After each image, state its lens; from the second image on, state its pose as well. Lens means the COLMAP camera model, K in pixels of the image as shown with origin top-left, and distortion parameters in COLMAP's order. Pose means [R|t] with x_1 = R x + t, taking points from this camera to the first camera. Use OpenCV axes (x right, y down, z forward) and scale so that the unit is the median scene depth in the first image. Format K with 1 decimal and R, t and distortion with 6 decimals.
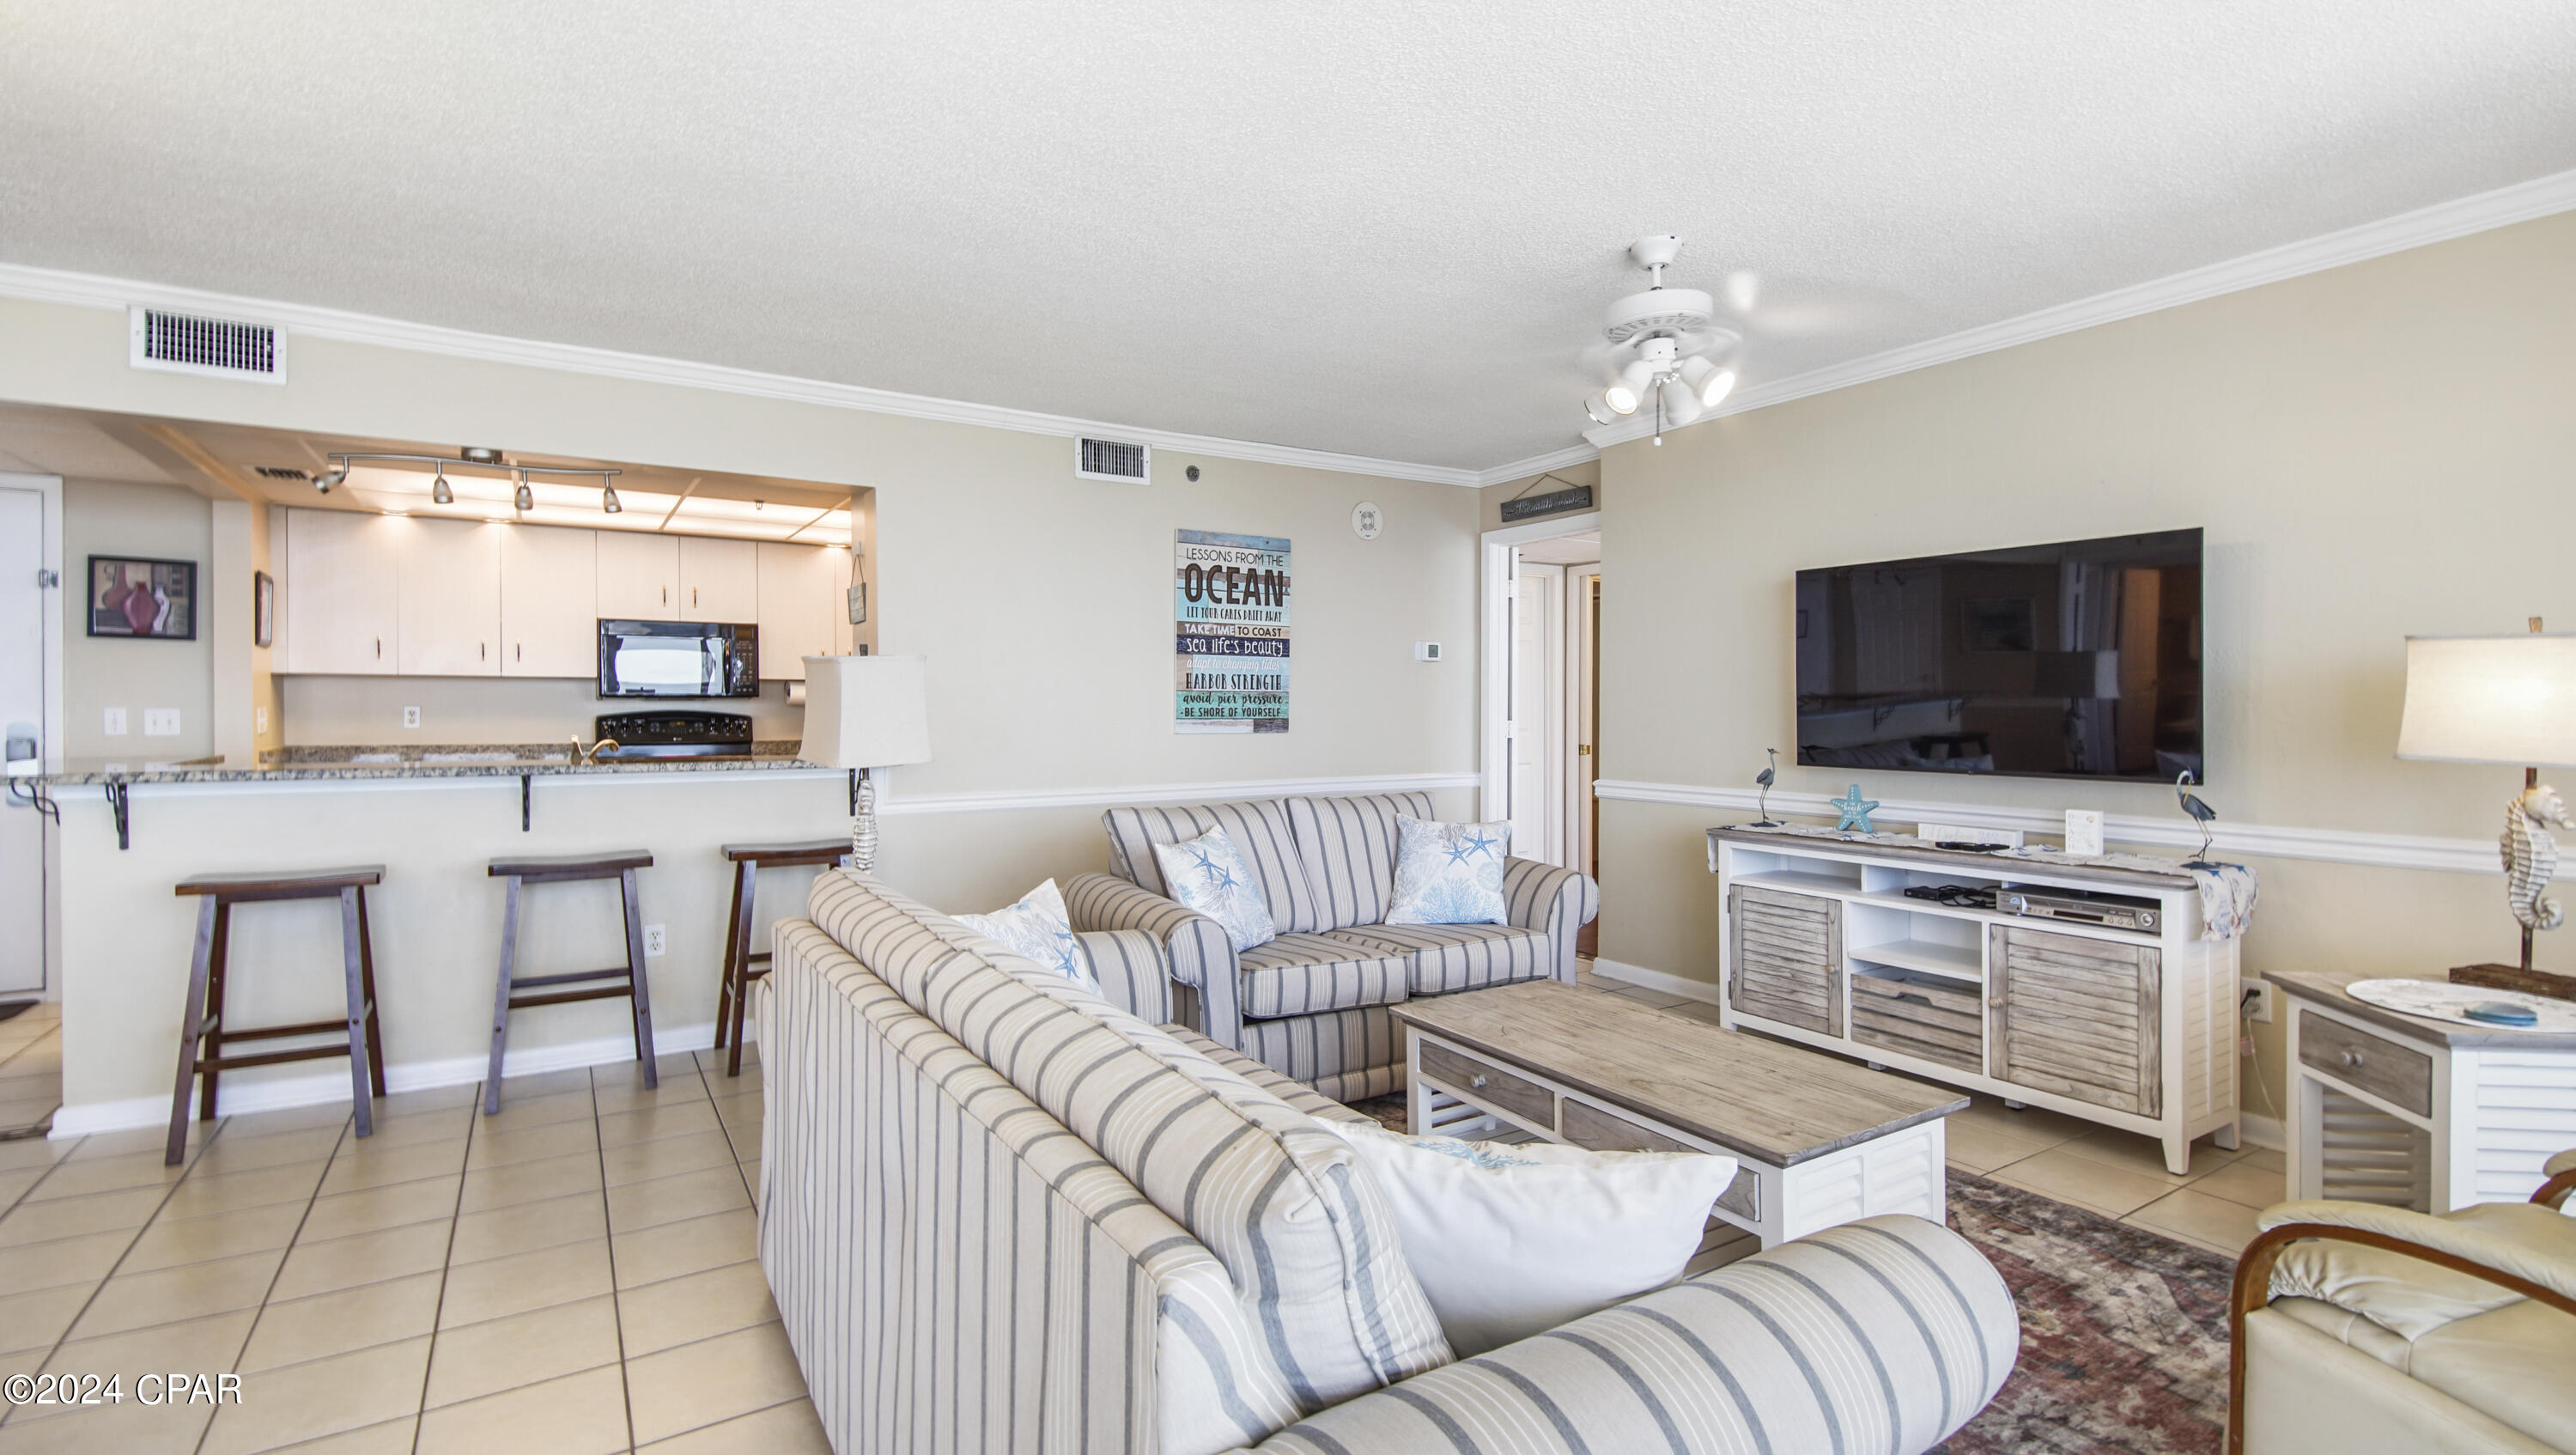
lens RADIAL K [[1189.3, 0, 1310.2], [0, 1189.3, 709.4], [0, 0, 1]] dist [-0.006694, -0.000556]
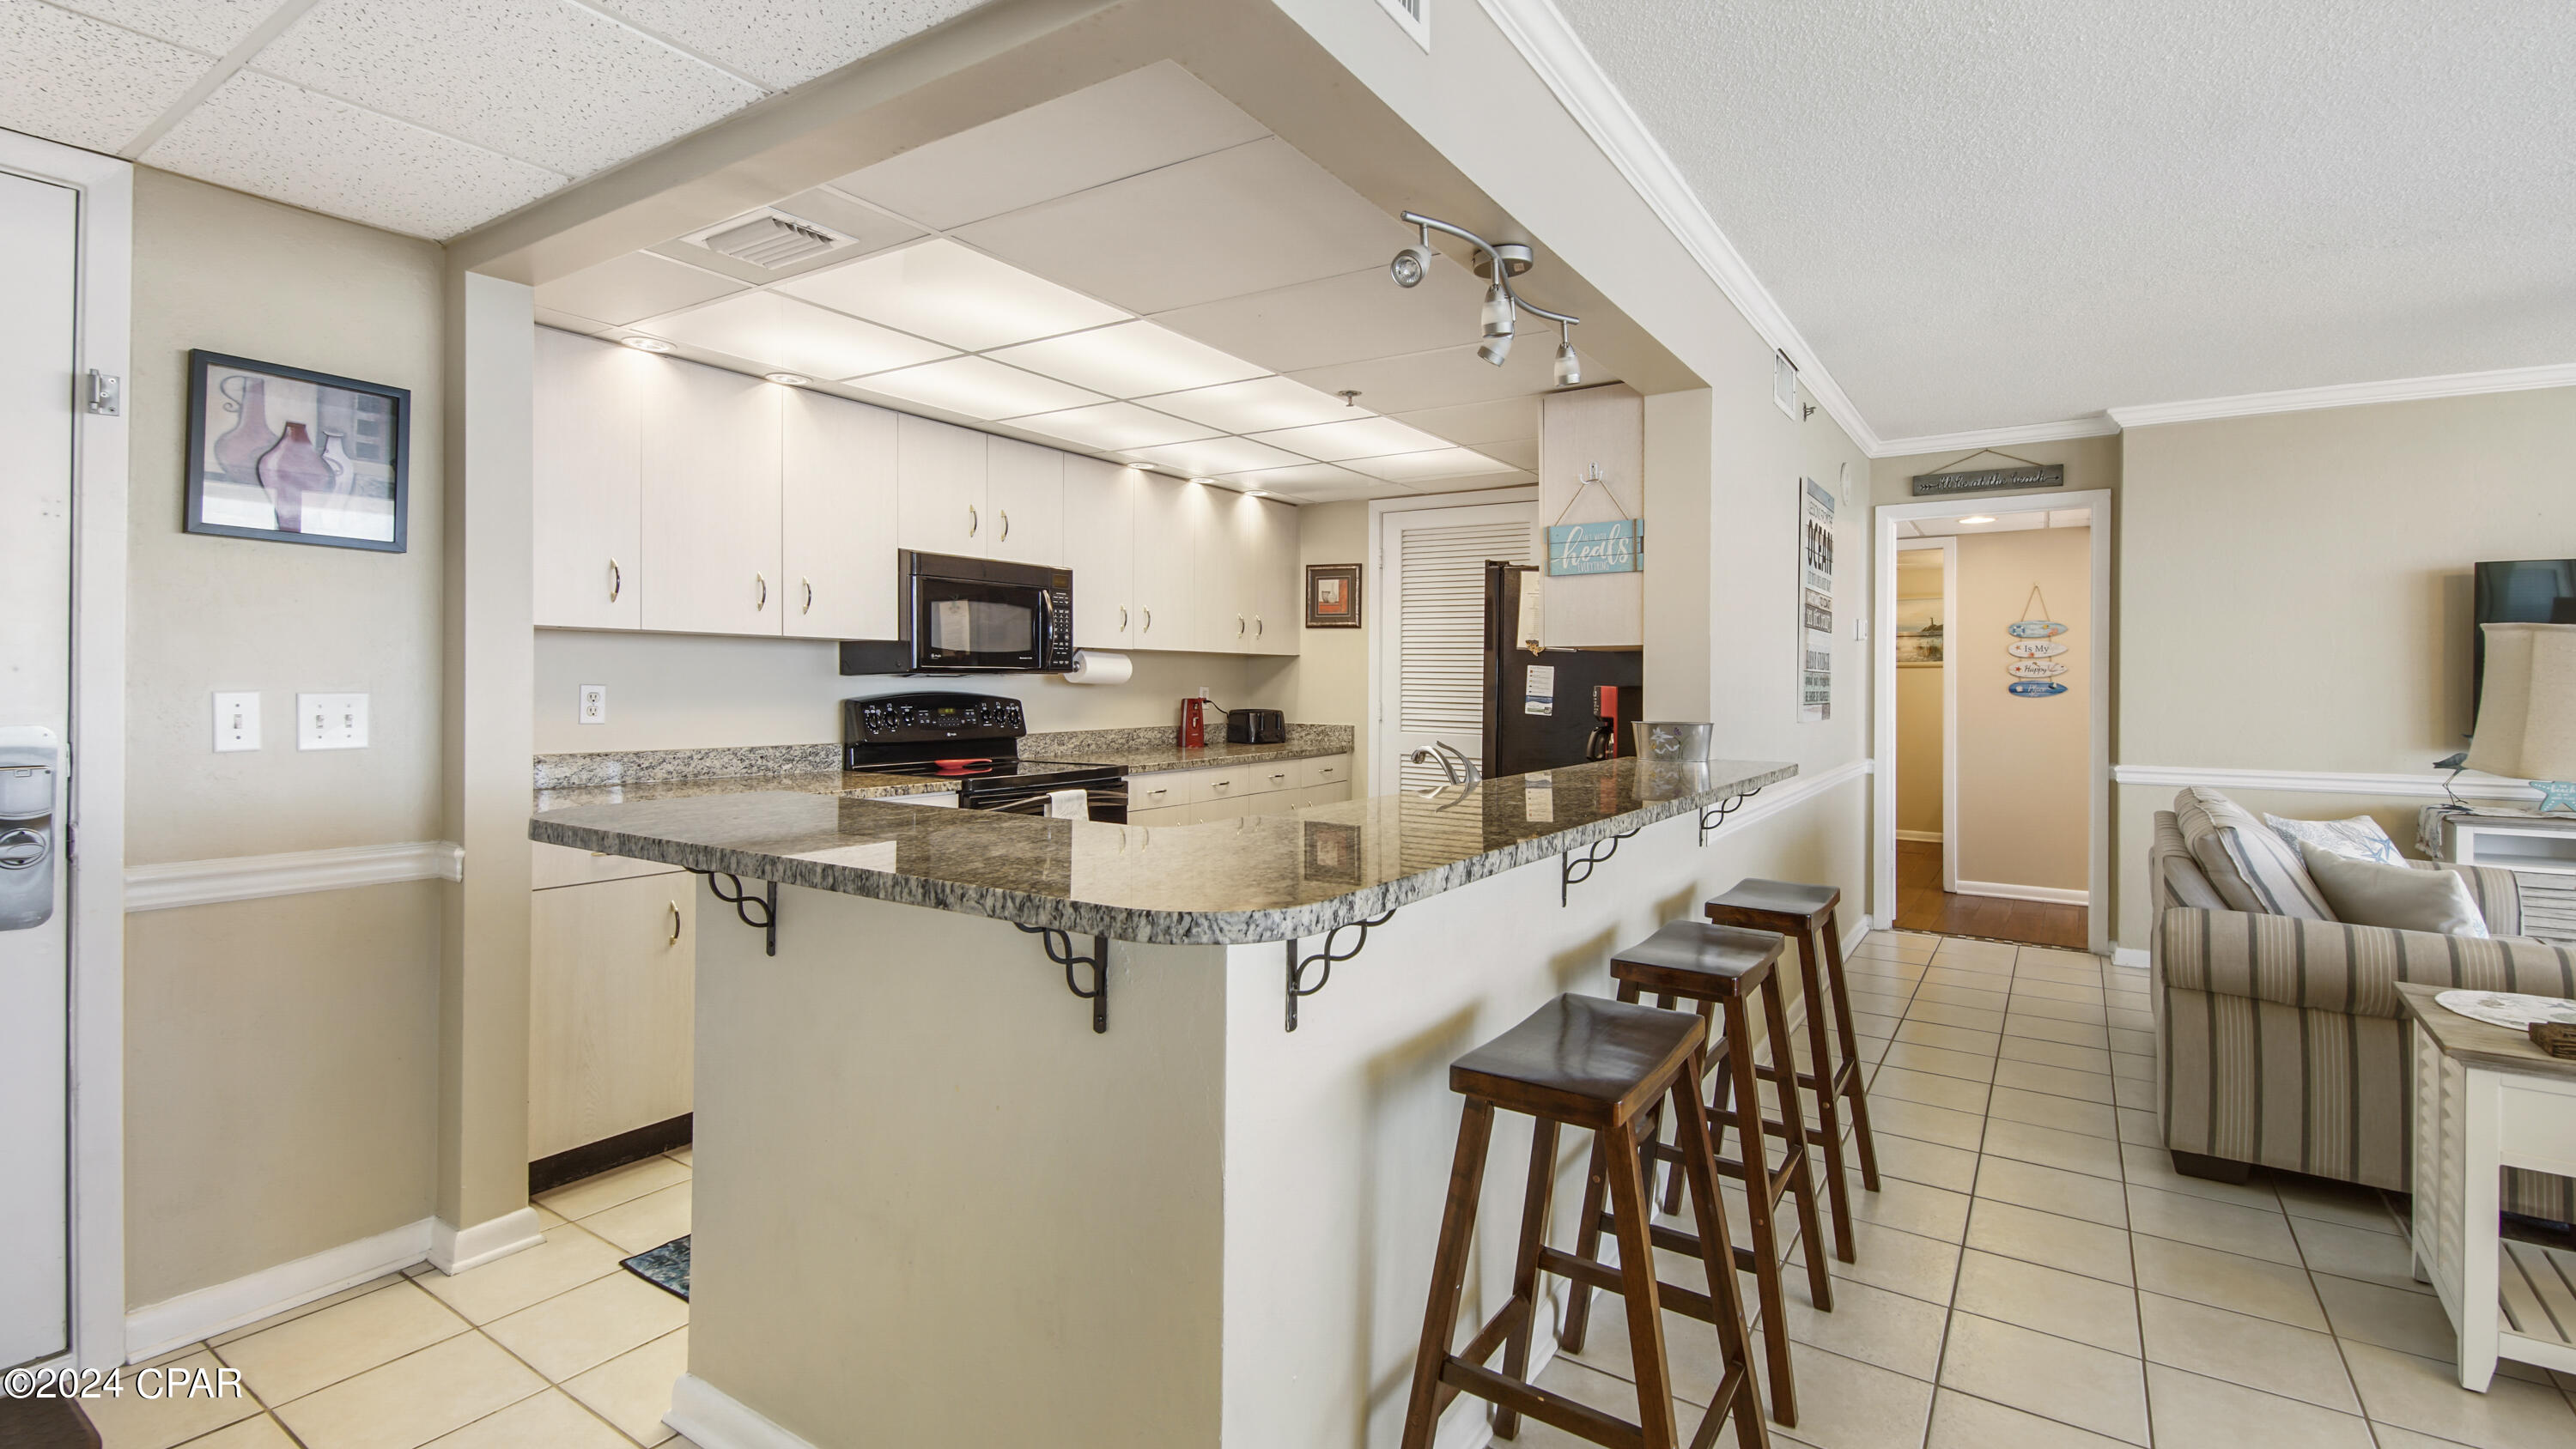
lens RADIAL K [[1133.1, 0, 1262.3], [0, 1133.1, 721.5], [0, 0, 1]] dist [0.018782, -0.003656]
pose [[0.918367, -0.009535, 0.395615, -0.807680], [-0.004368, 0.999405, 0.034228, -0.006546], [-0.395705, -0.033161, 0.917779, 0.424763]]
